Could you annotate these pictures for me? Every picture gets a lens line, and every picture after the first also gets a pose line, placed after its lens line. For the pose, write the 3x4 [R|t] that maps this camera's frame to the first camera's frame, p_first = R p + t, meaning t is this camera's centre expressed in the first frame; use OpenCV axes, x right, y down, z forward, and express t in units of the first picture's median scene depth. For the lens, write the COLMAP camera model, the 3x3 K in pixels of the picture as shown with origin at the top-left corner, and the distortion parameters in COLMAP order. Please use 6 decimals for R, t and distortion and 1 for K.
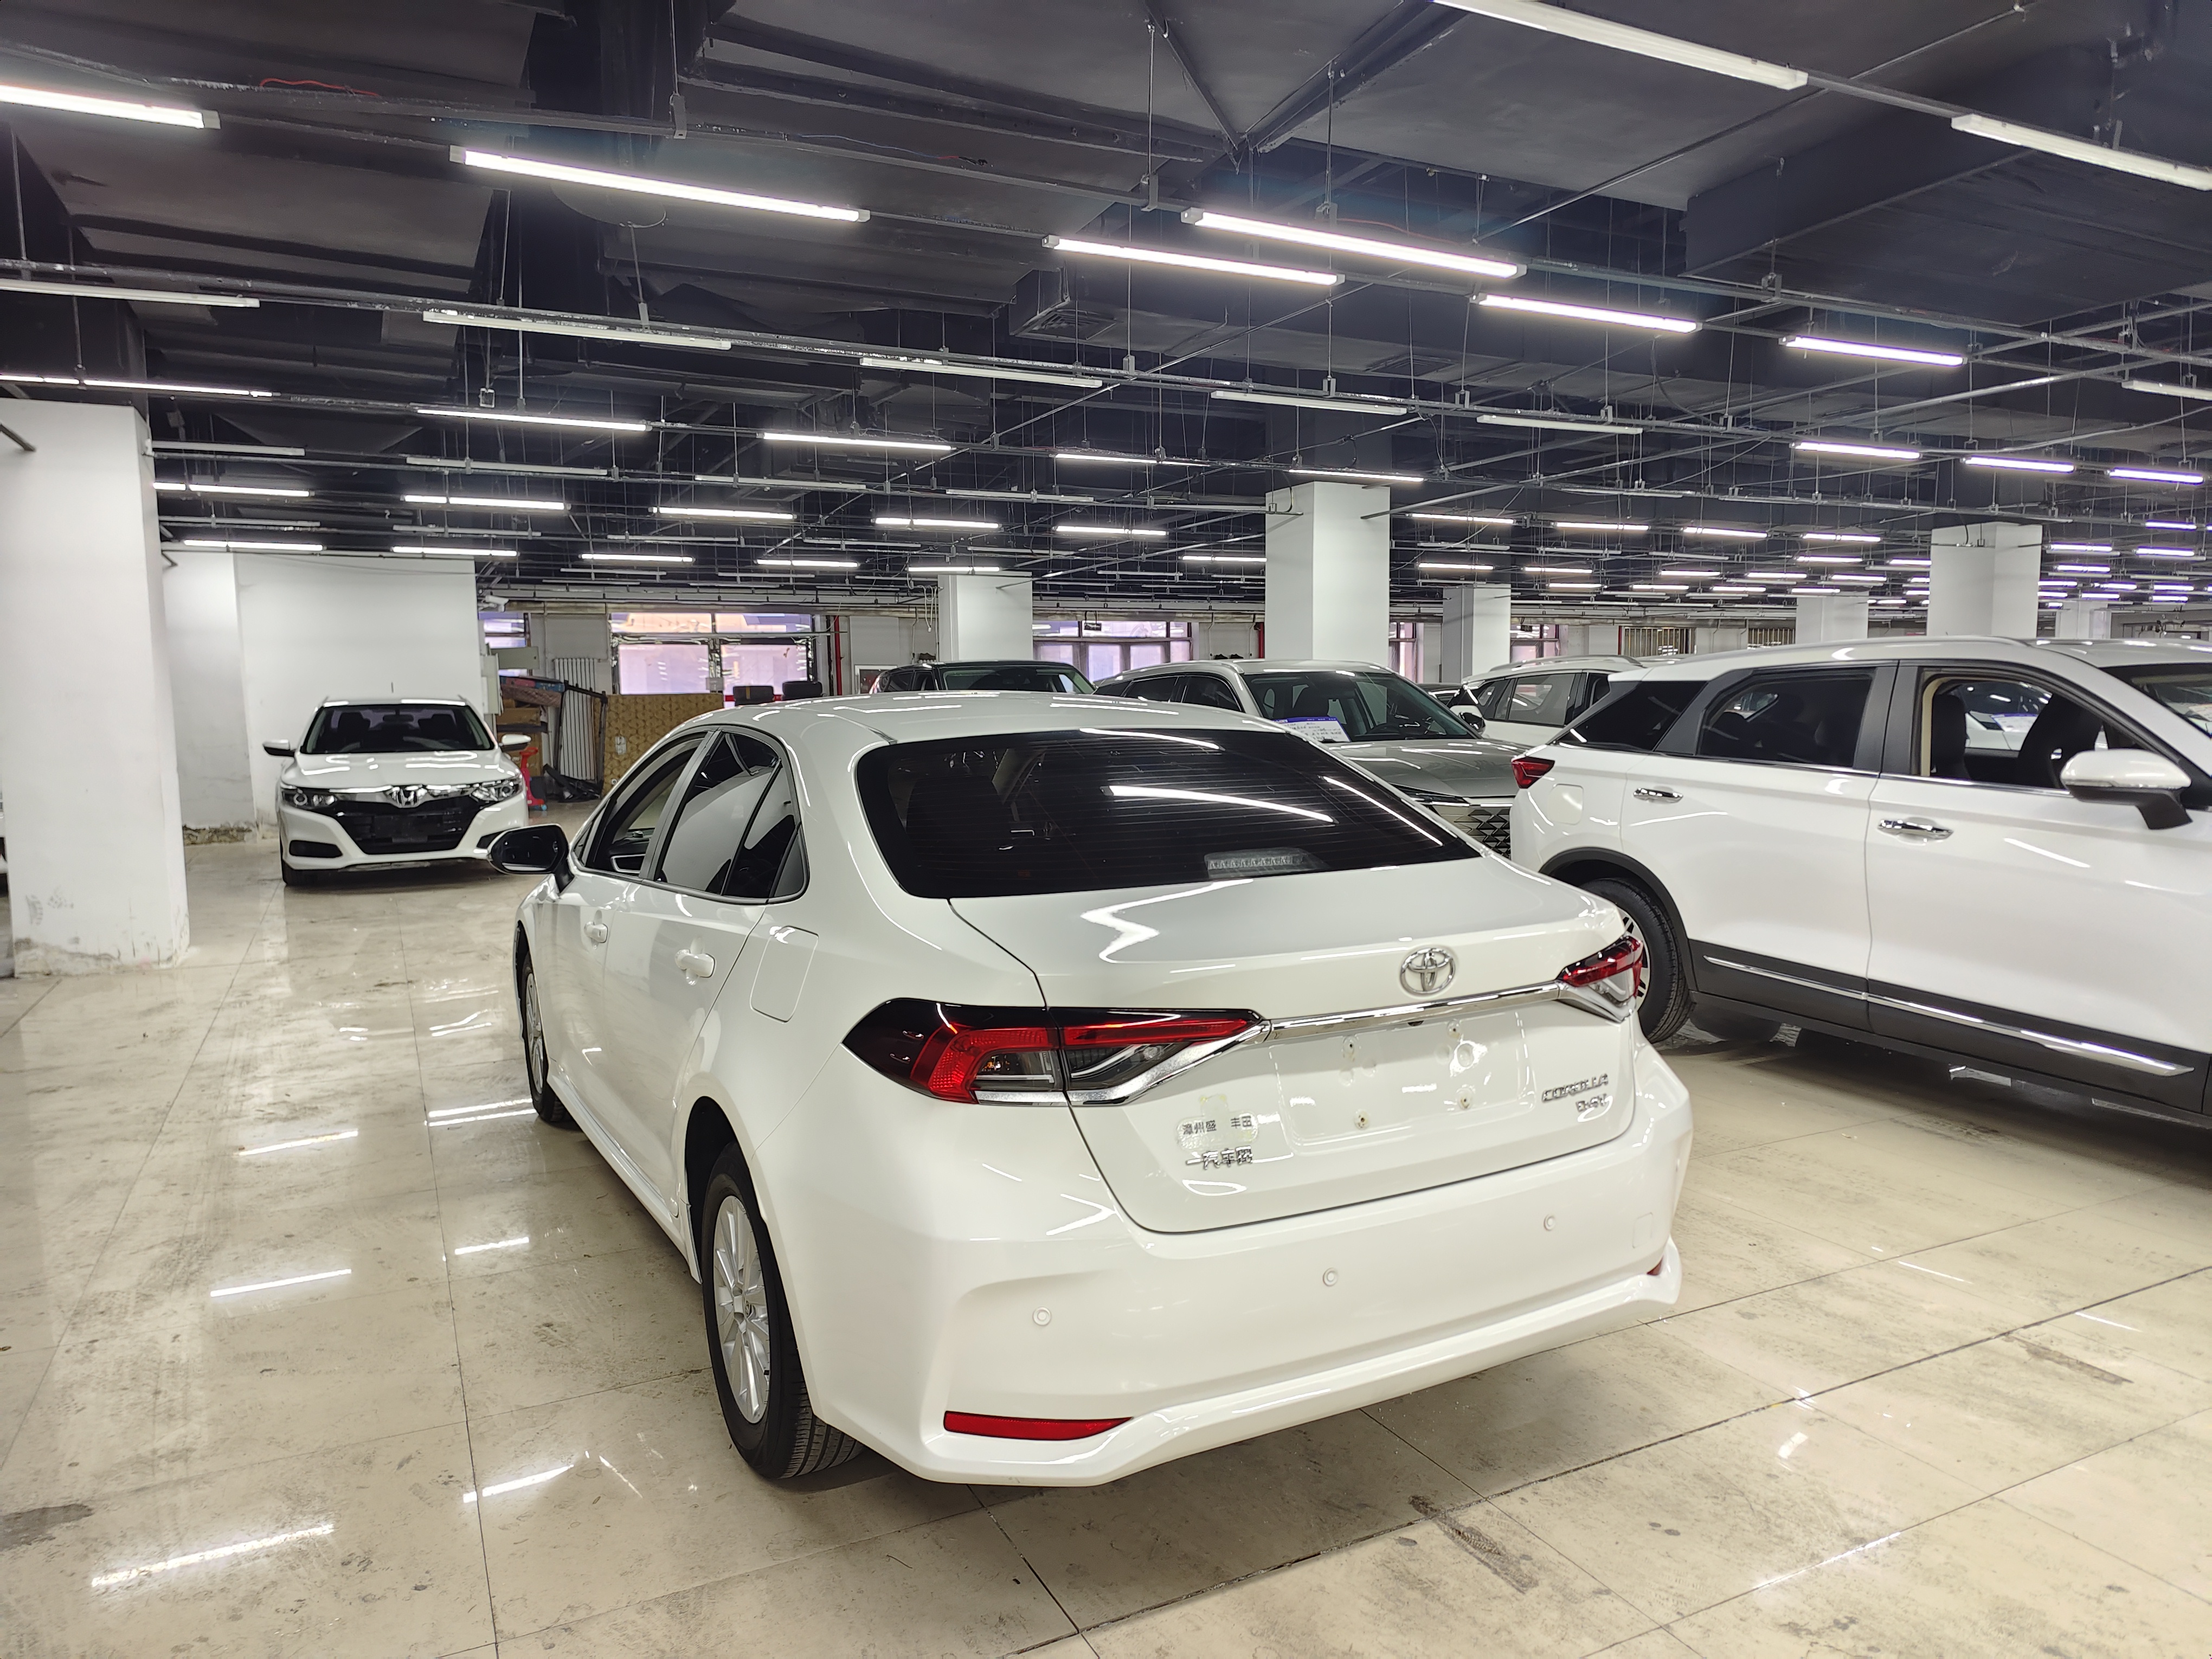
lens RADIAL K [[1487.1, 0, 1142.8], [0, 1487.1, 857.5], [0, 0, 1]] dist [0.044661, -0.039499]
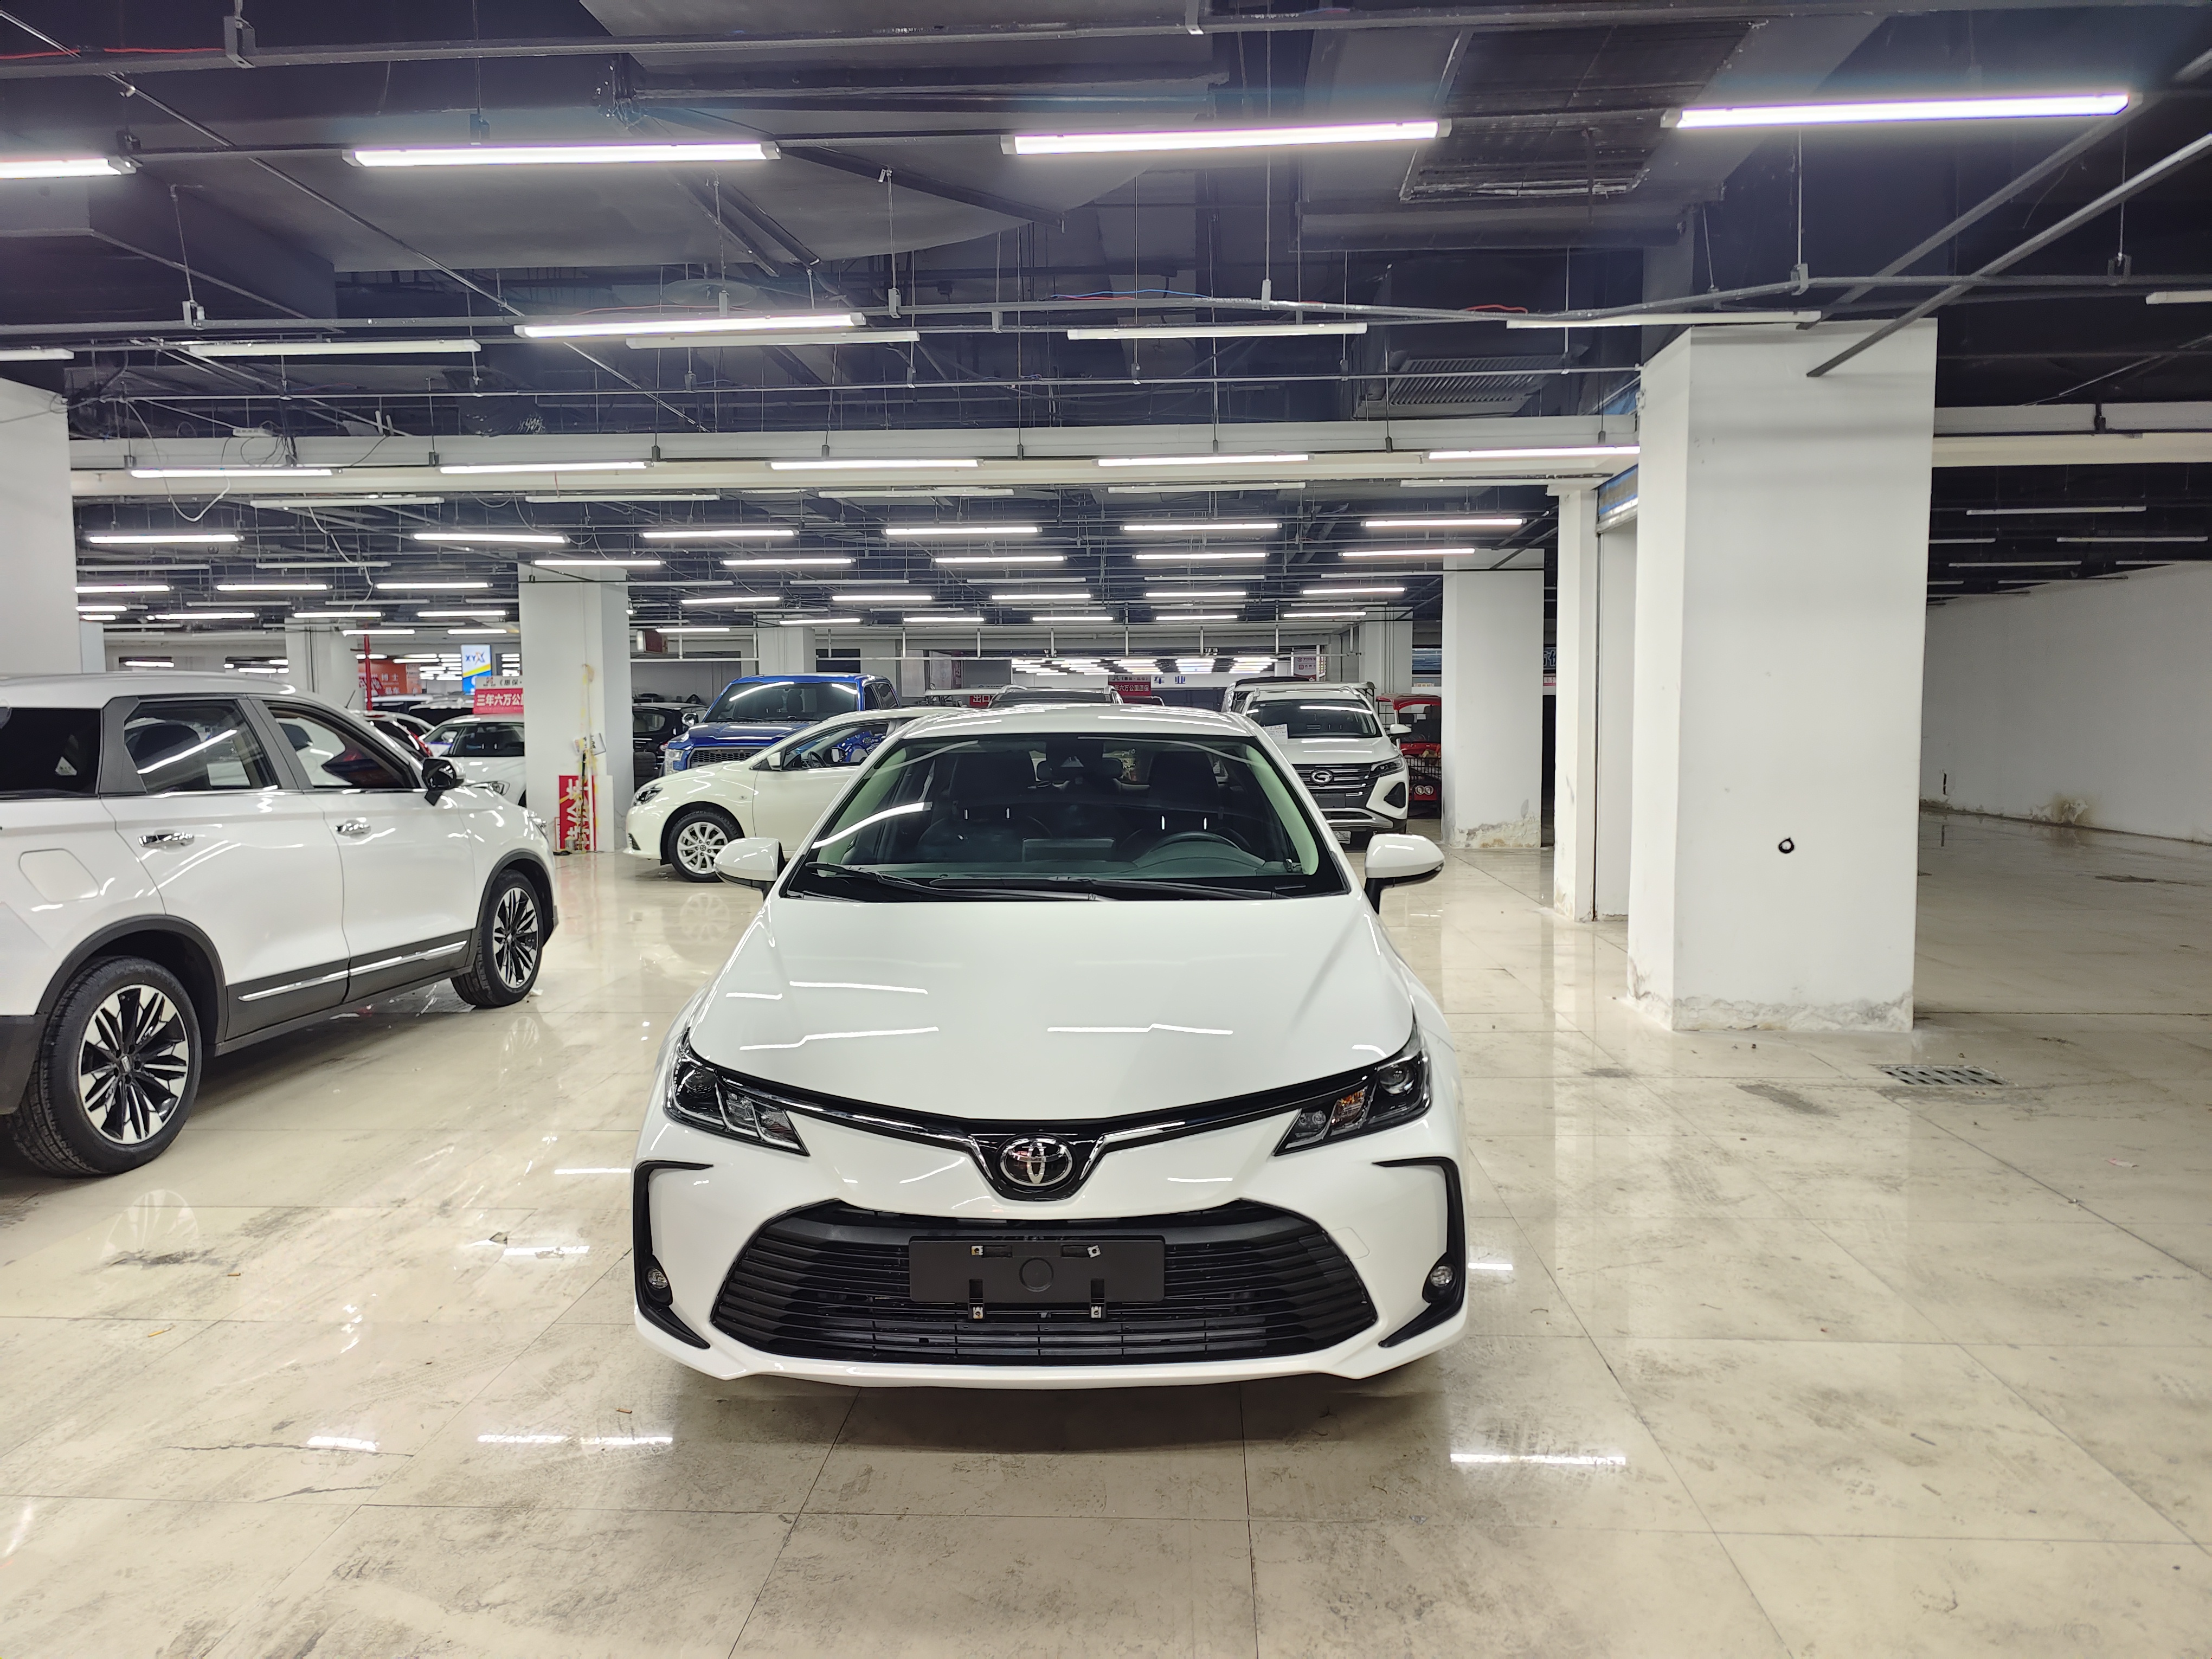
lens RADIAL K [[1487.1, 0, 1118.0], [0, 1487.1, 834.2], [0, 0, 1]] dist [0.044661, -0.039499]
pose [[-0.864937, -0.022507, 0.501375, -0.472163], [0.073236, 0.982640, 0.170454, -0.127851], [-0.496508, 0.184151, -0.848274, 1.228594]]
